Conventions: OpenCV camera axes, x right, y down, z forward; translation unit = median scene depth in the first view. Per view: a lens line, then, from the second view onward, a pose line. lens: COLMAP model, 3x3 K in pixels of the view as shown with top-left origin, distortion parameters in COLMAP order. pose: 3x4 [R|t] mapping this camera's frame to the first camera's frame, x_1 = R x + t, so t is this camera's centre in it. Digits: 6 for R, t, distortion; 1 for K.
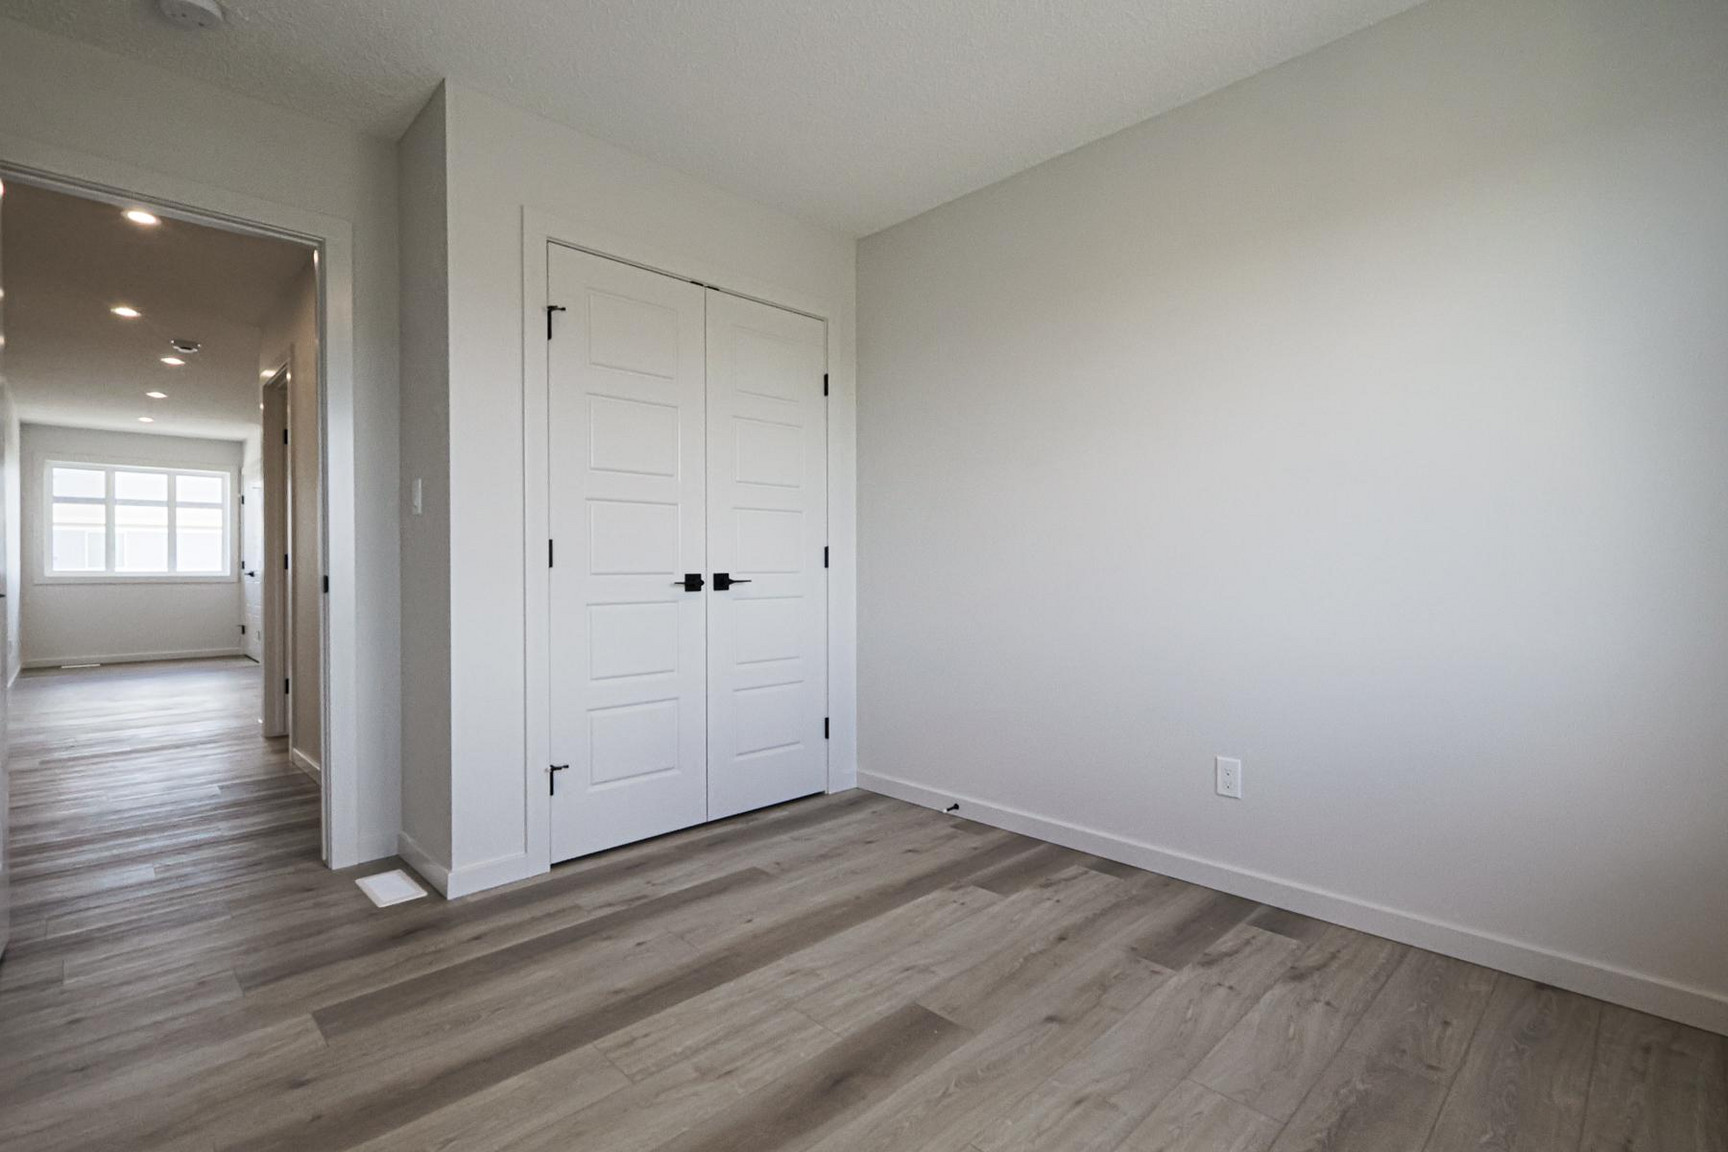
lens RADIAL K [[798.8, 0, 864.0], [0, 798.8, 576.0], [0, 0, 1]] dist [0.002055, 0.000265]
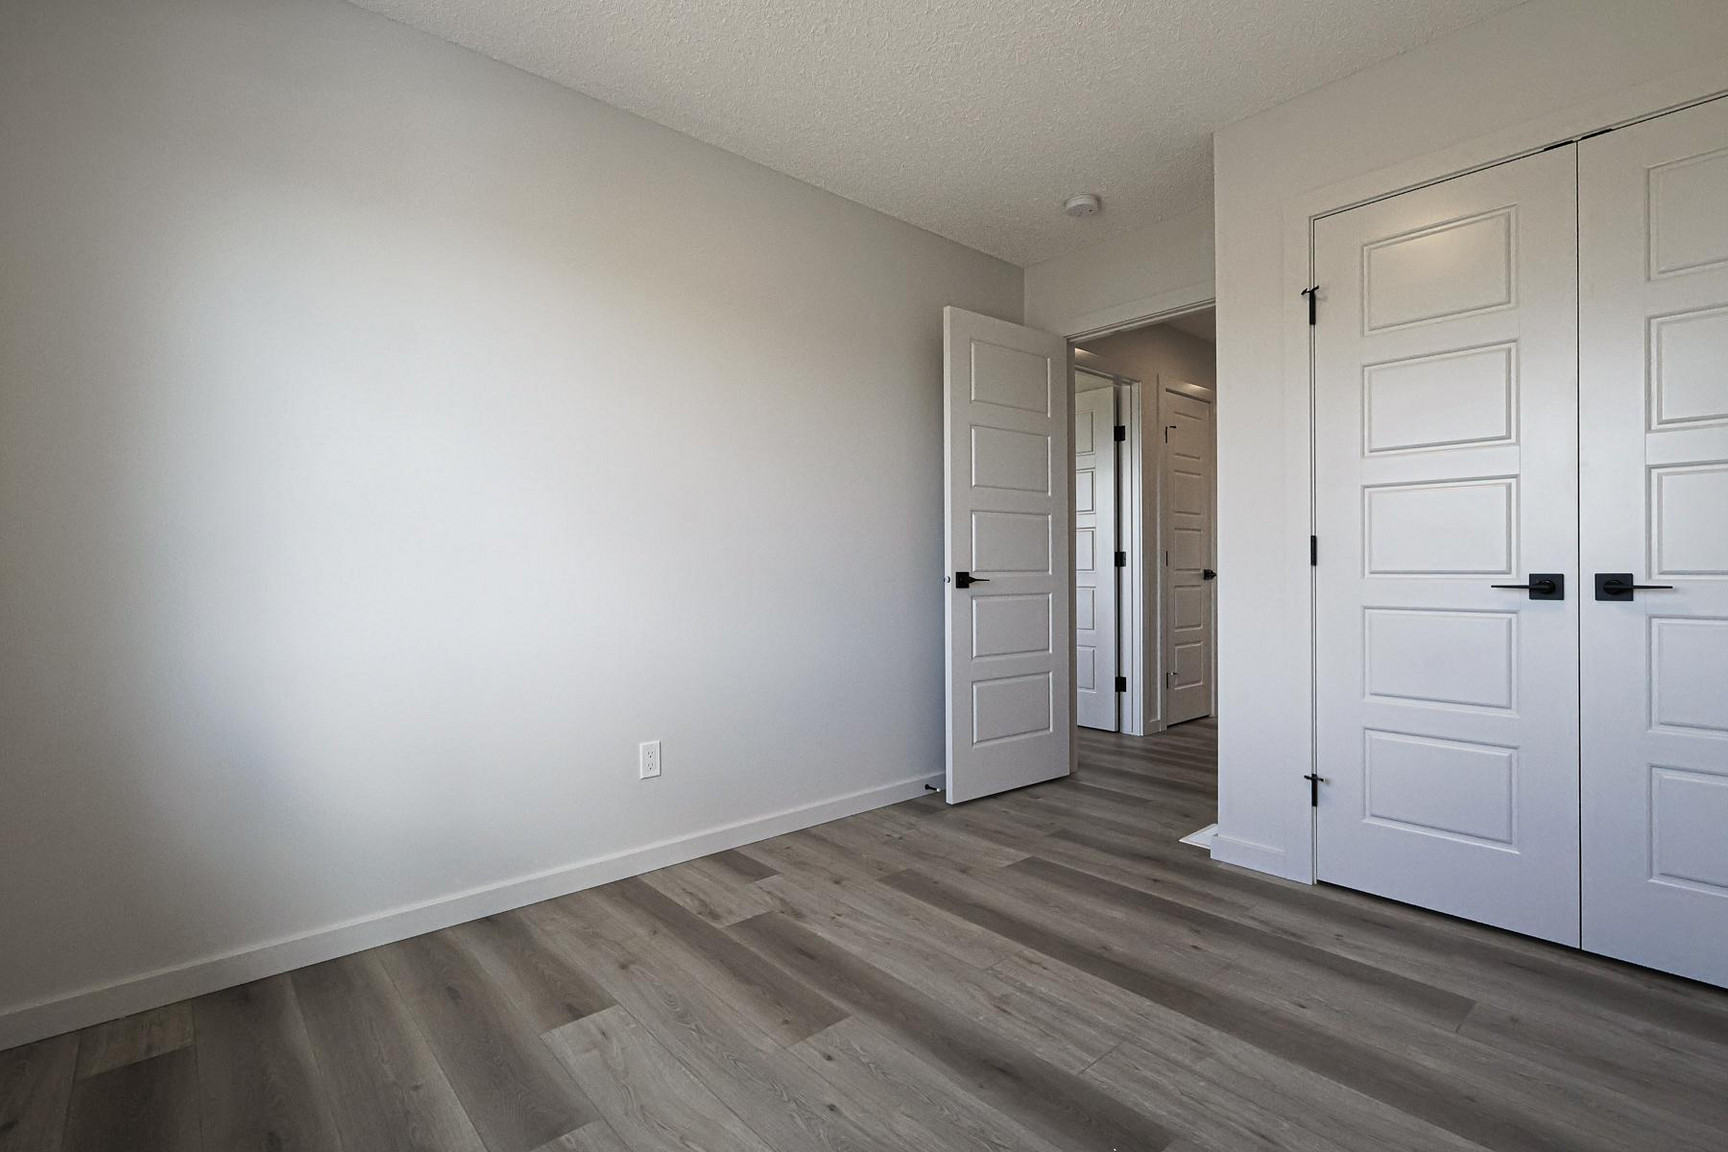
lens RADIAL K [[795.9, 0, 851.5], [0, 795.9, 566.7], [0, 0, 1]] dist [0.001118, 0.000085]
pose [[-0.062030, 0.002579, -0.998071, 0.695289], [-0.006510, 0.999974, 0.002988, -0.010240], [0.998053, 0.006683, -0.062012, 0.604544]]
